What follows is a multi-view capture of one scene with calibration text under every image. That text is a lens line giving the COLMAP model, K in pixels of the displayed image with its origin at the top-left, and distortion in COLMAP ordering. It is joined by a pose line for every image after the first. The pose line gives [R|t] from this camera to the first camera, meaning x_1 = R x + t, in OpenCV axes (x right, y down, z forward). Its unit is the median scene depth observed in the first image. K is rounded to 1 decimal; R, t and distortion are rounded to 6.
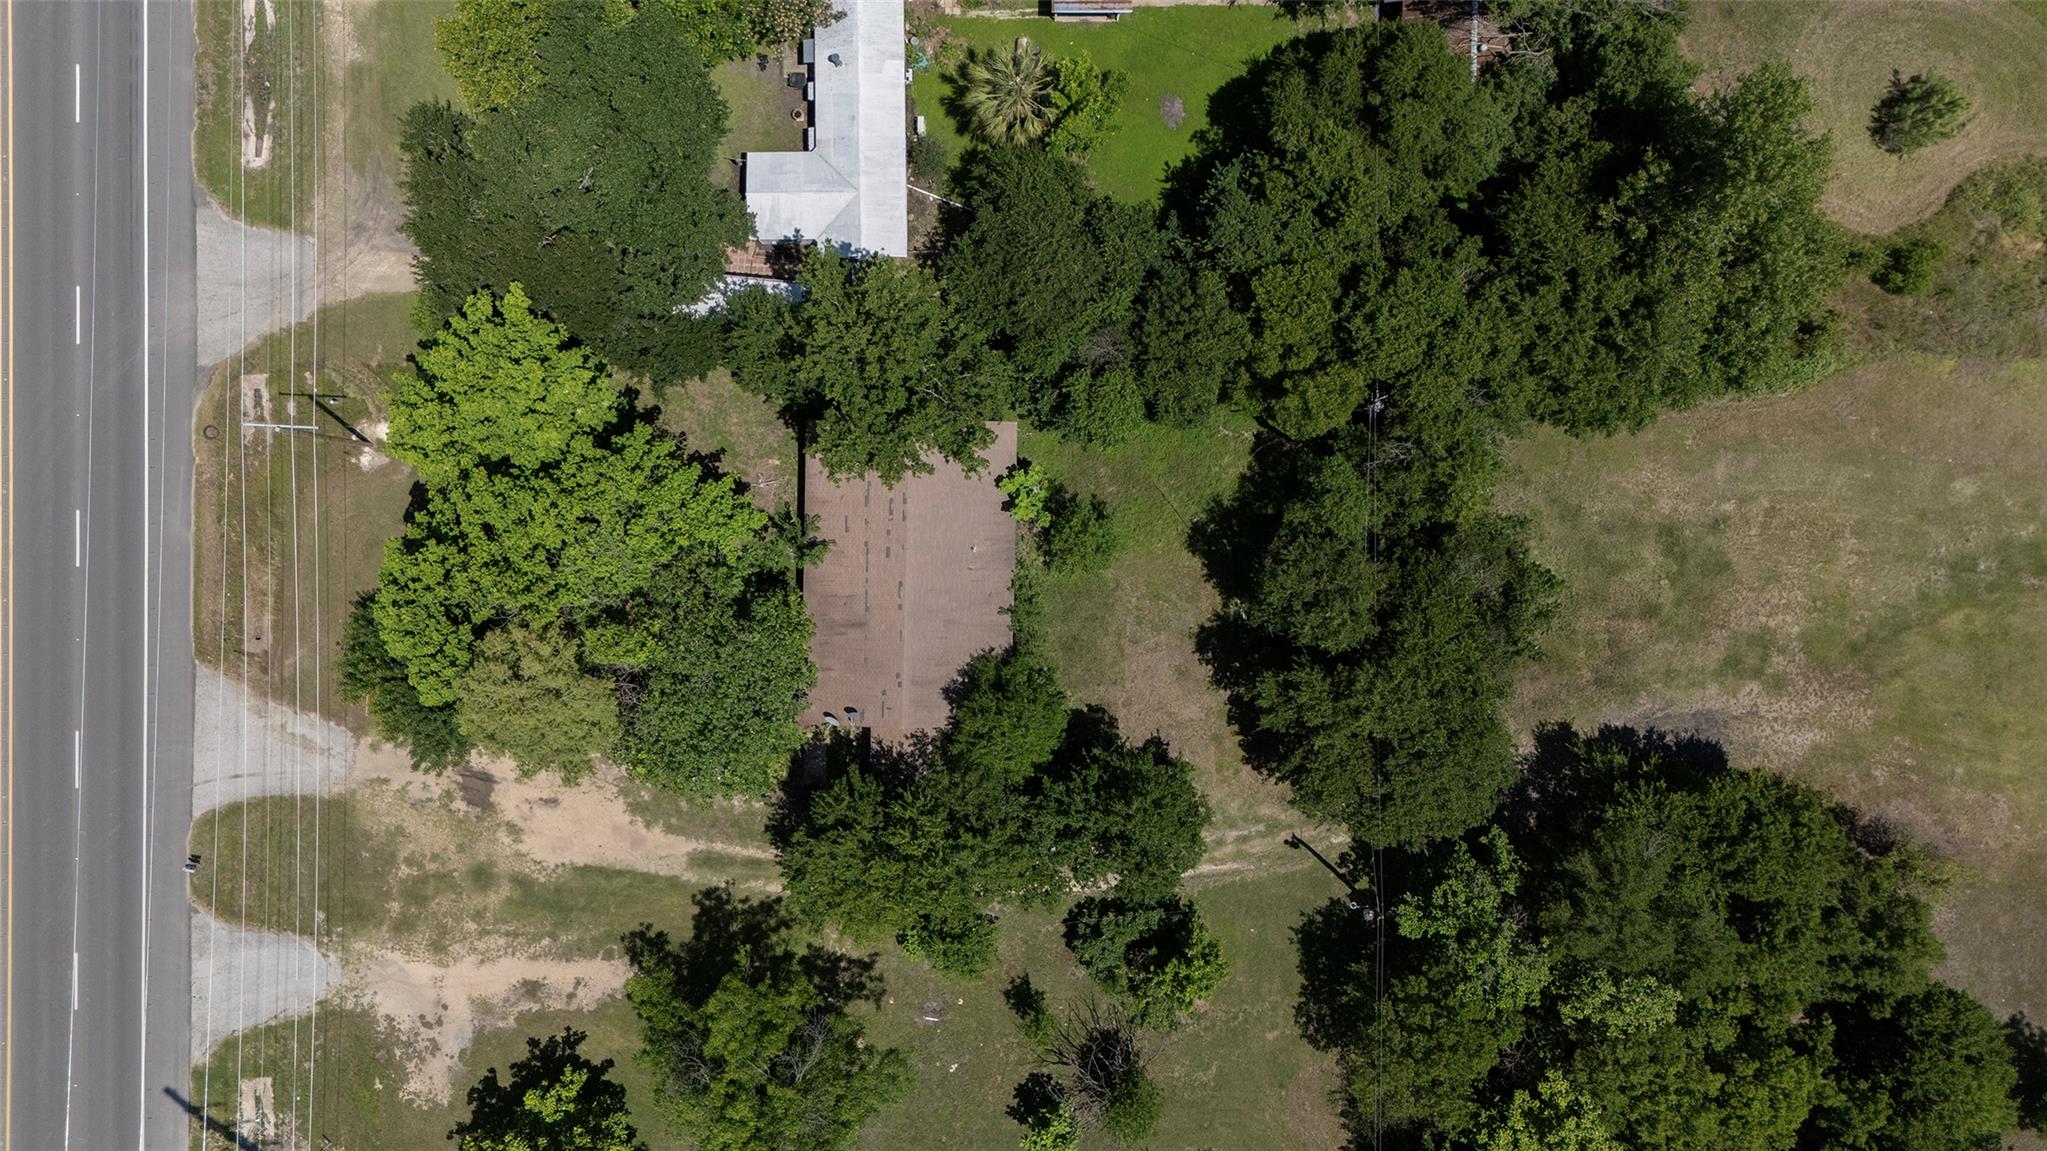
lens RADIAL K [[1503.9, 0, 1034.8], [0, 1503.9, 536.7], [0, 0, 1]] dist [0.076859, -0.073528]
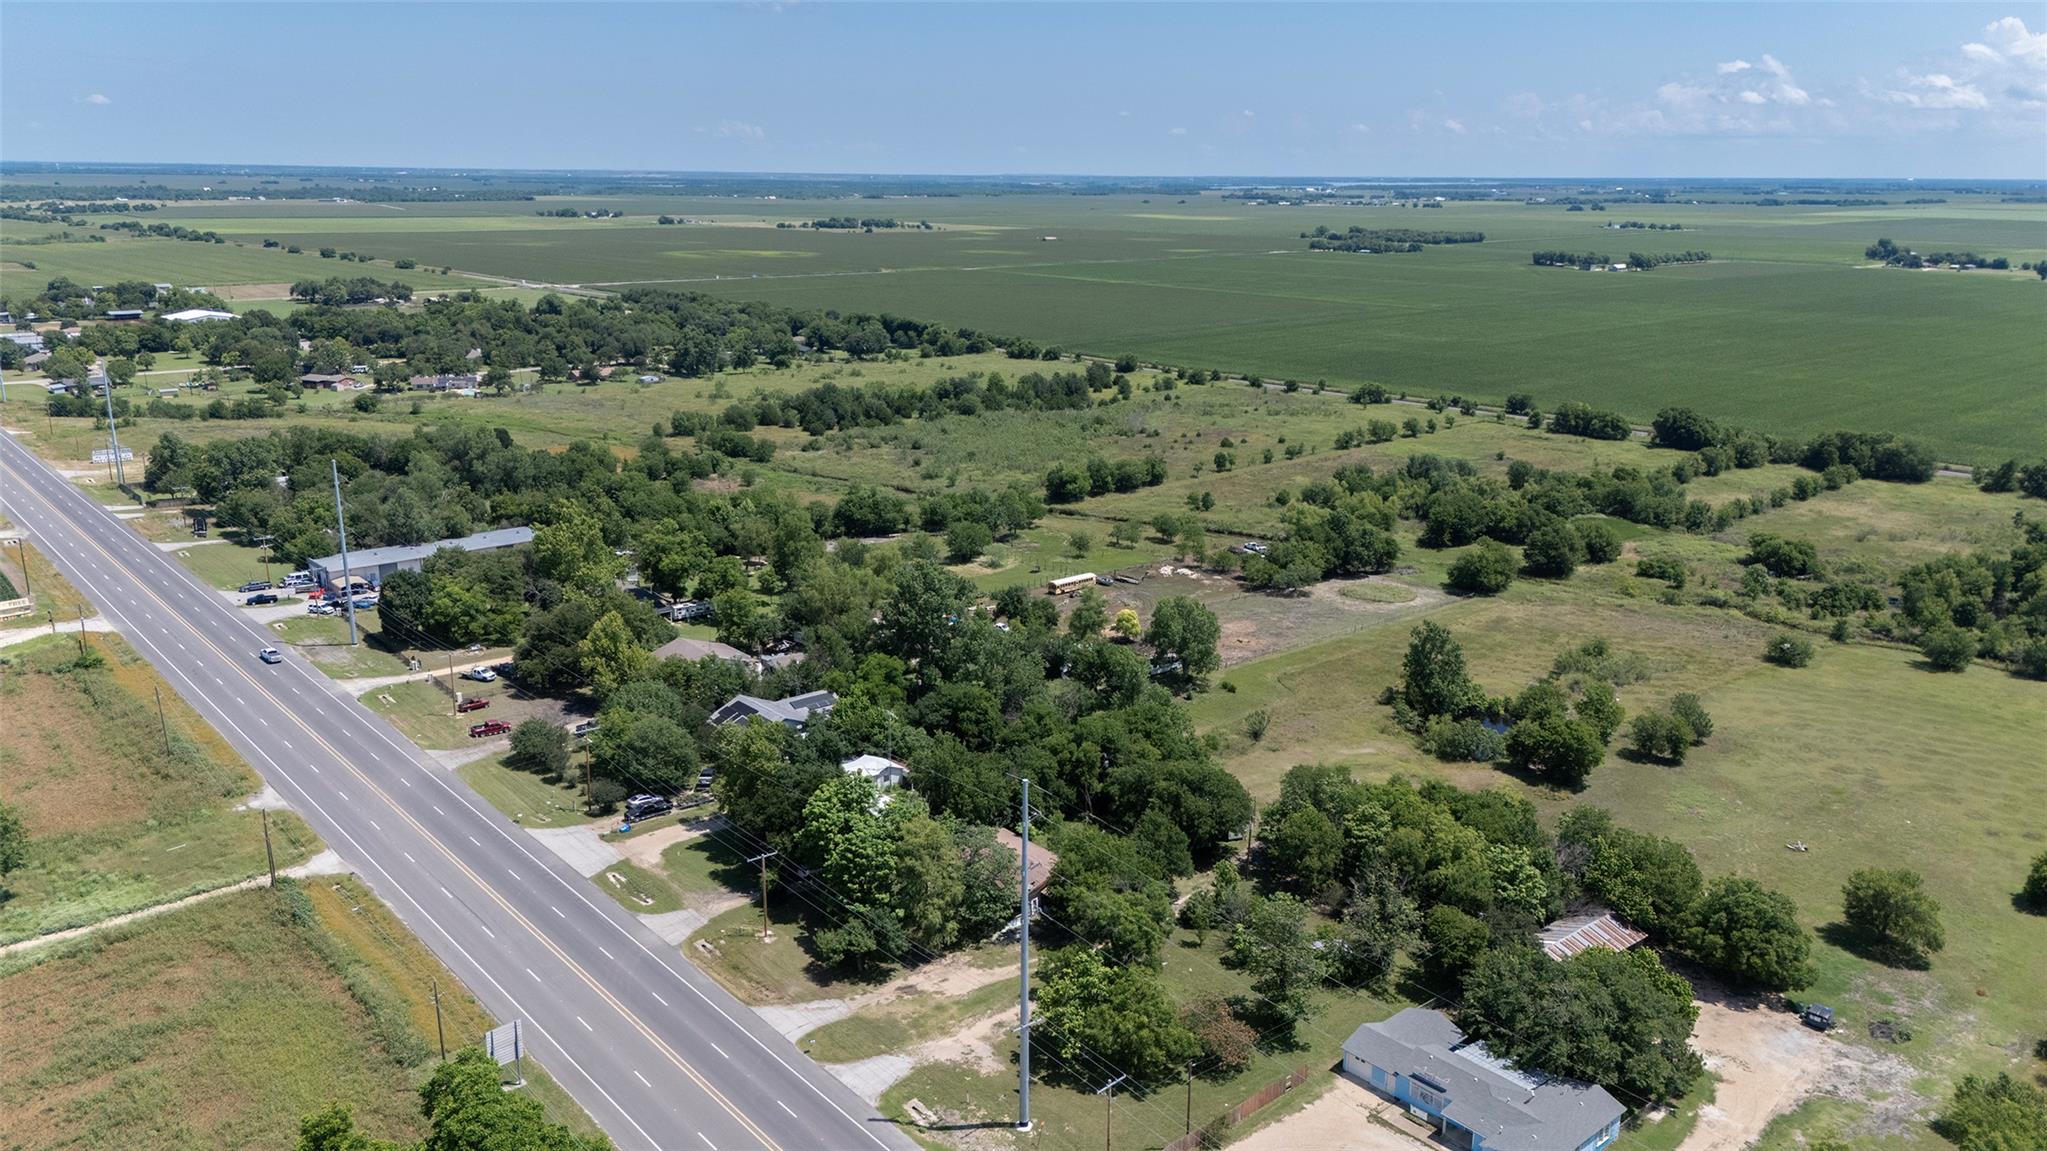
lens RADIAL K [[1503.9, 0, 1021.6], [0, 1503.9, 571.4], [0, 0, 1]] dist [0.076859, -0.073528]
pose [[0.760144, -0.147002, 0.632907, -1.386249], [0.649220, 0.211337, -0.730650, 1.534436], [-0.026349, 0.966296, 0.256083, 0.004605]]
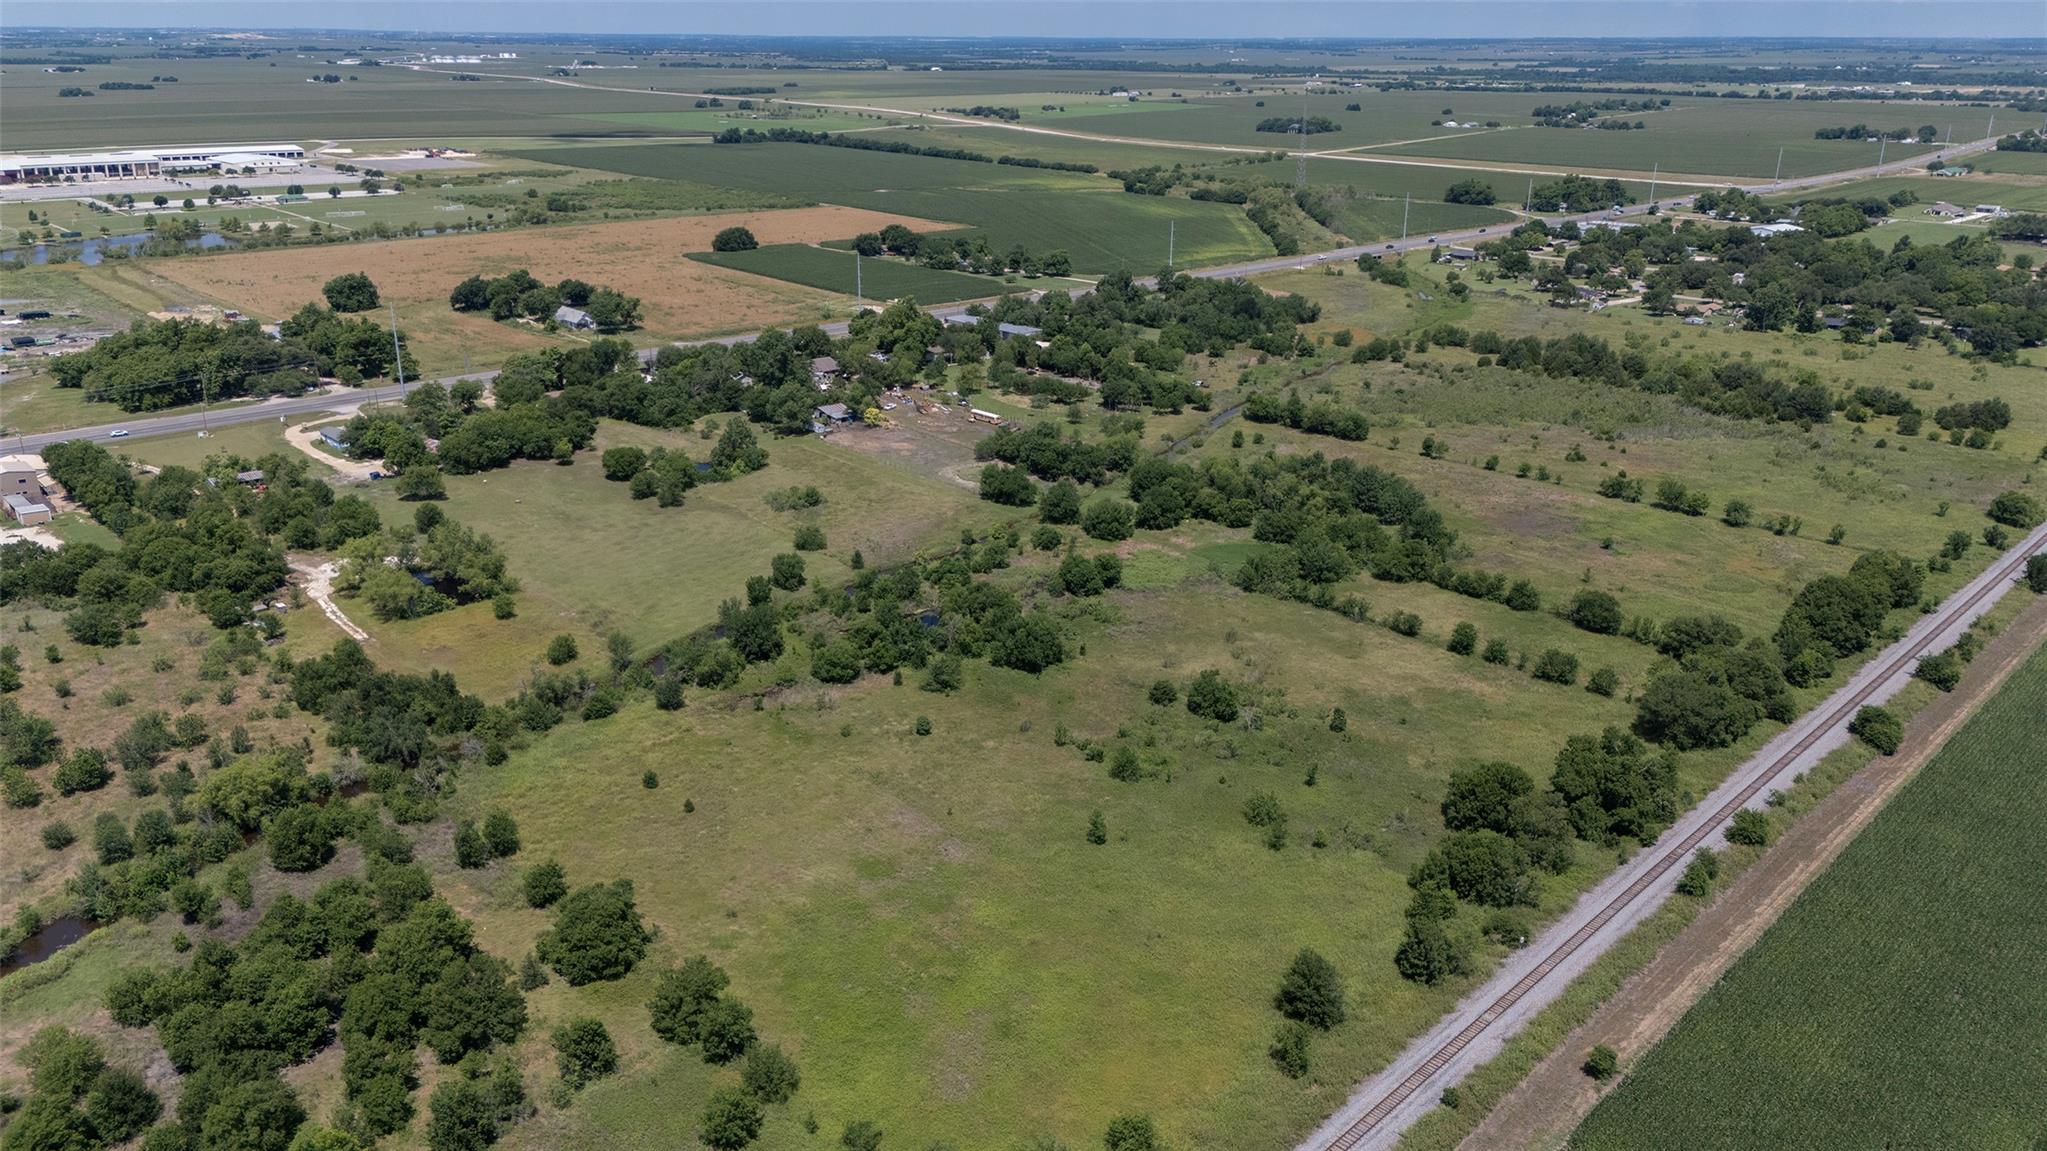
lens RADIAL K [[1503.9, 0, 1028.3], [0, 1503.9, 582.4], [0, 0, 1]] dist [0.076859, -0.073528]
pose [[0.674204, 0.268978, -0.687822, 5.391538], [-0.738513, 0.236805, -0.631287, 2.555780], [-0.006923, 0.933581, 0.358299, -0.481788]]
